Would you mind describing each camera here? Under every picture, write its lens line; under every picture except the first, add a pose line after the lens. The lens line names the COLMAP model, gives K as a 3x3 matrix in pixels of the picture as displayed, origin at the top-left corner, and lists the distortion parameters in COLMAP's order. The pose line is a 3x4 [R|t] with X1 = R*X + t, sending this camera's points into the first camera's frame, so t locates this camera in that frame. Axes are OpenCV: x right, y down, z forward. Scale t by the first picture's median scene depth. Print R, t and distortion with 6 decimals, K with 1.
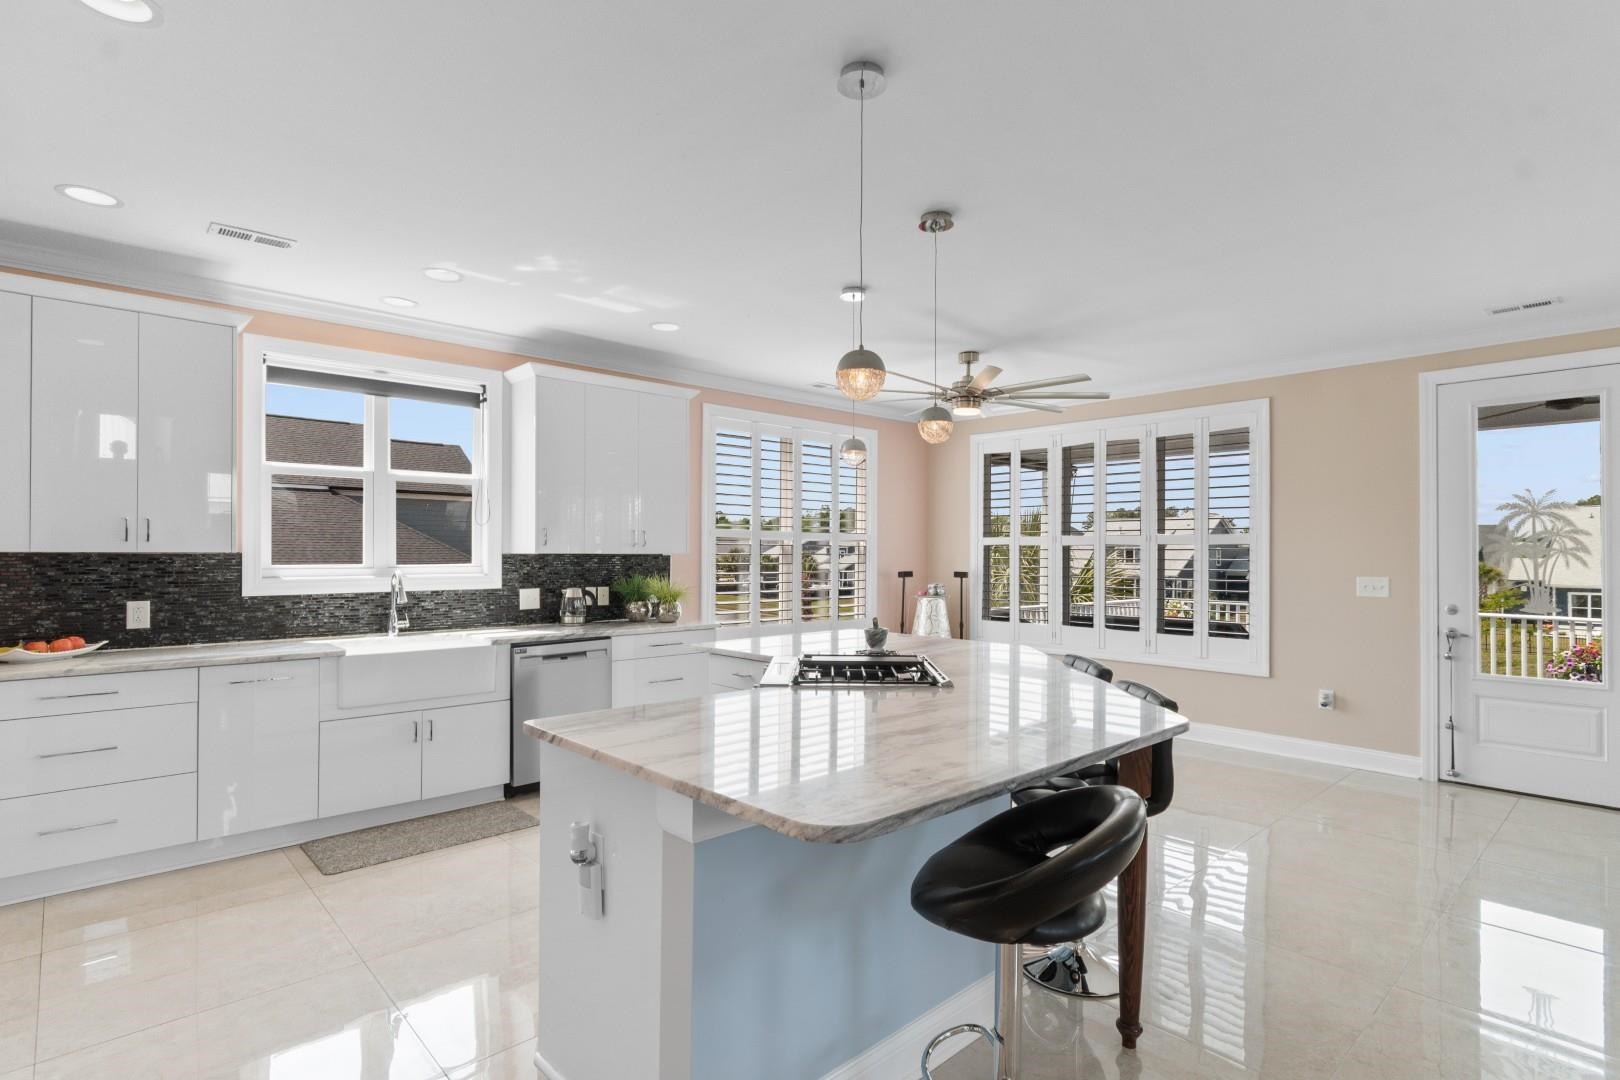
lens RADIAL K [[817.8, 0, 808.0], [0, 817.8, 547.0], [0, 0, 1]] dist [0.016547, -0.005379]
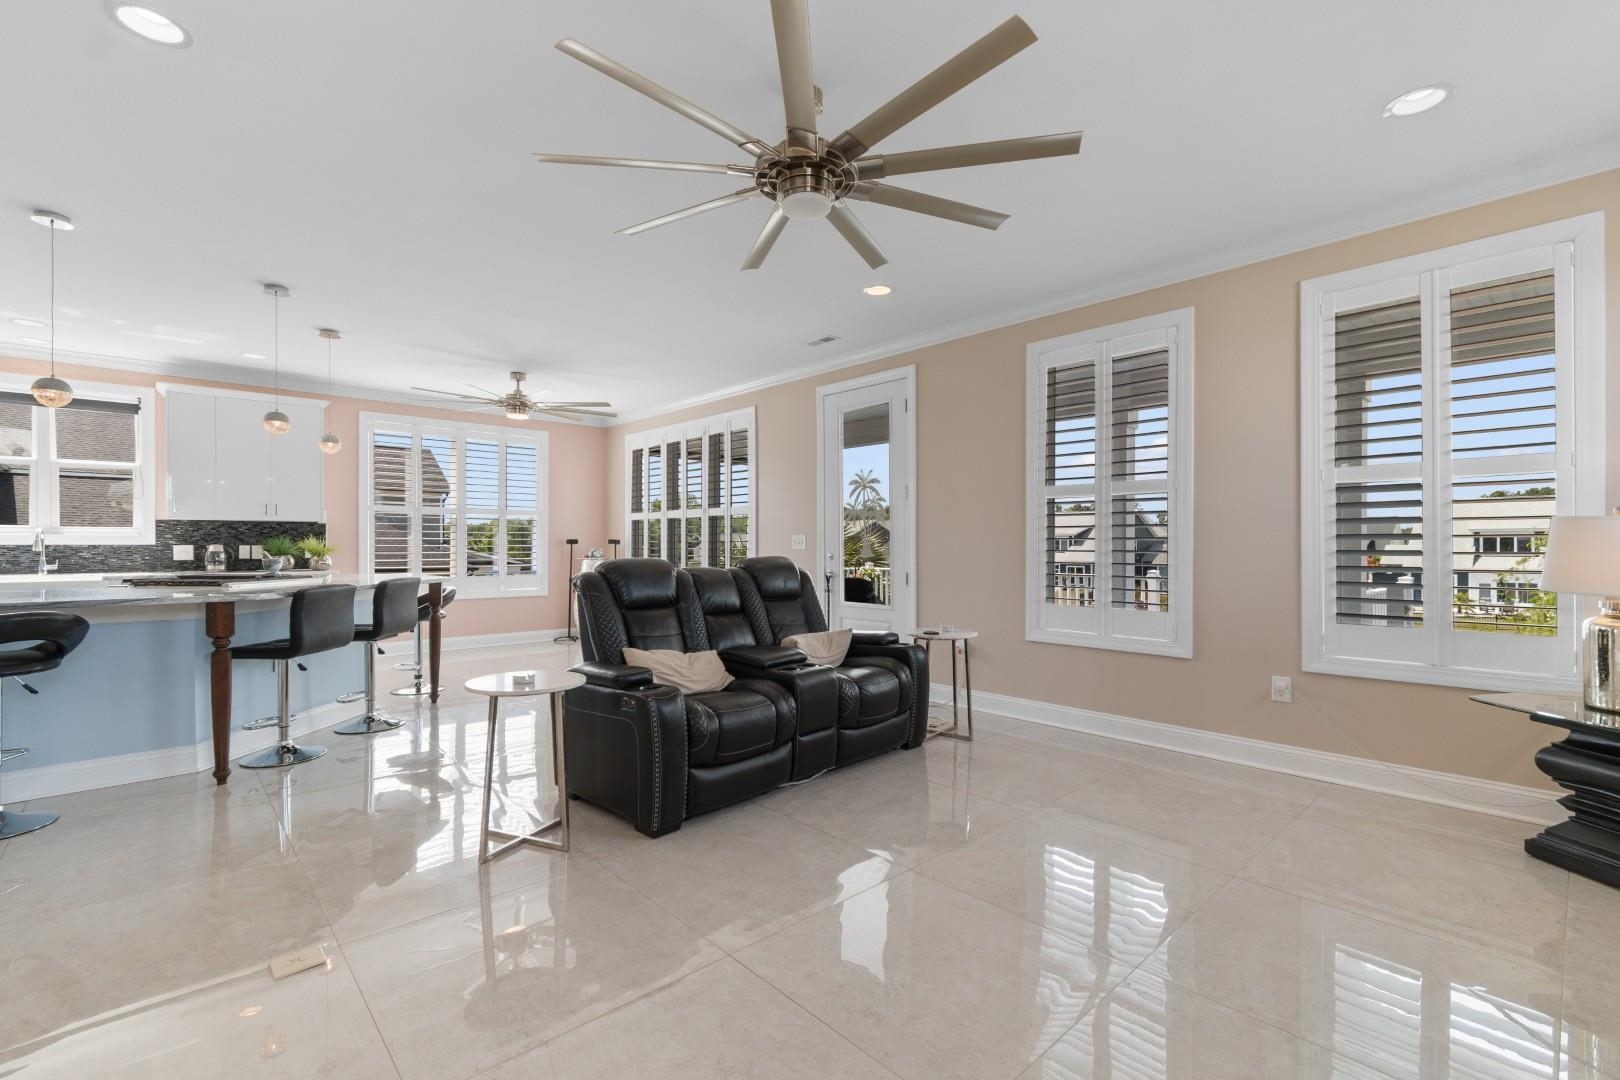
lens RADIAL K [[718.7, 0, 816.7], [0, 718.7, 547.3], [0, 0, 1]] dist [0.009535, 0.000363]
pose [[0.999964, -0.003422, -0.007768, 0.767569], [0.003495, 0.999950, 0.009338, 0.048559], [0.007736, -0.009365, 0.999926, -0.221957]]
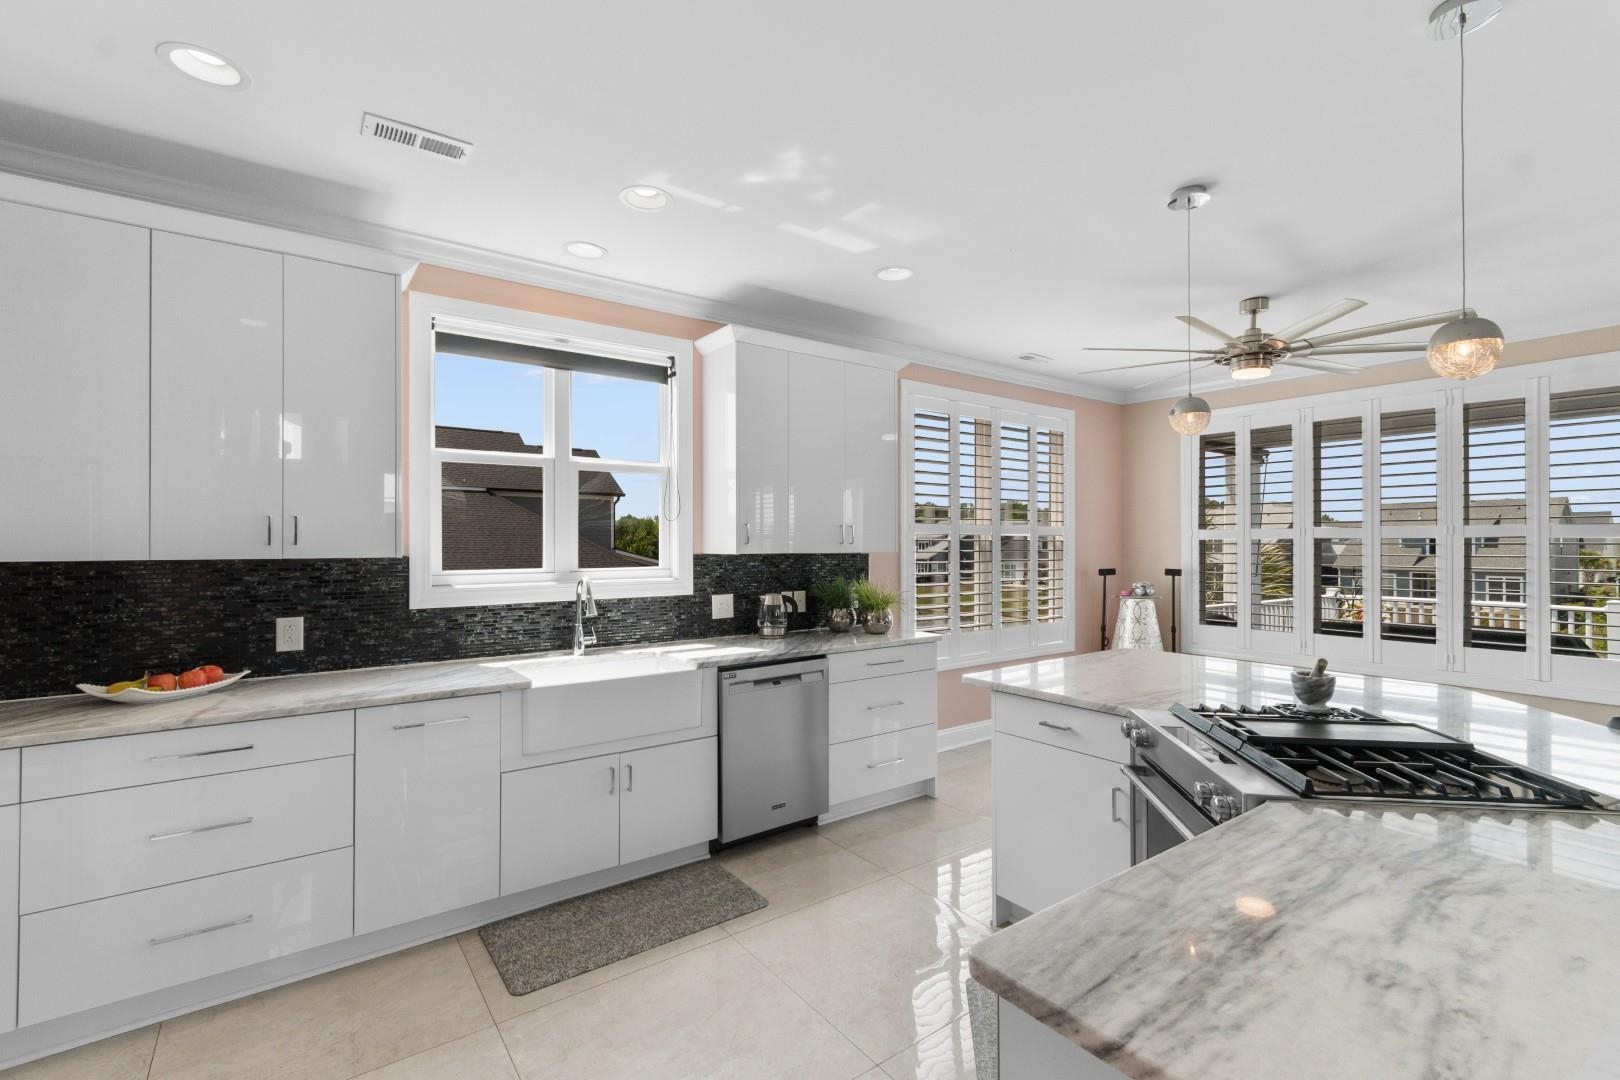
lens RADIAL K [[718.7, 0, 801.9], [0, 718.7, 537.4], [0, 0, 1]] dist [0.009535, 0.000363]
pose [[0.993706, -0.006185, -0.111848, -0.180542], [0.005970, 0.999980, -0.002262, -0.006784], [0.111860, 0.001580, 0.993723, 0.273577]]
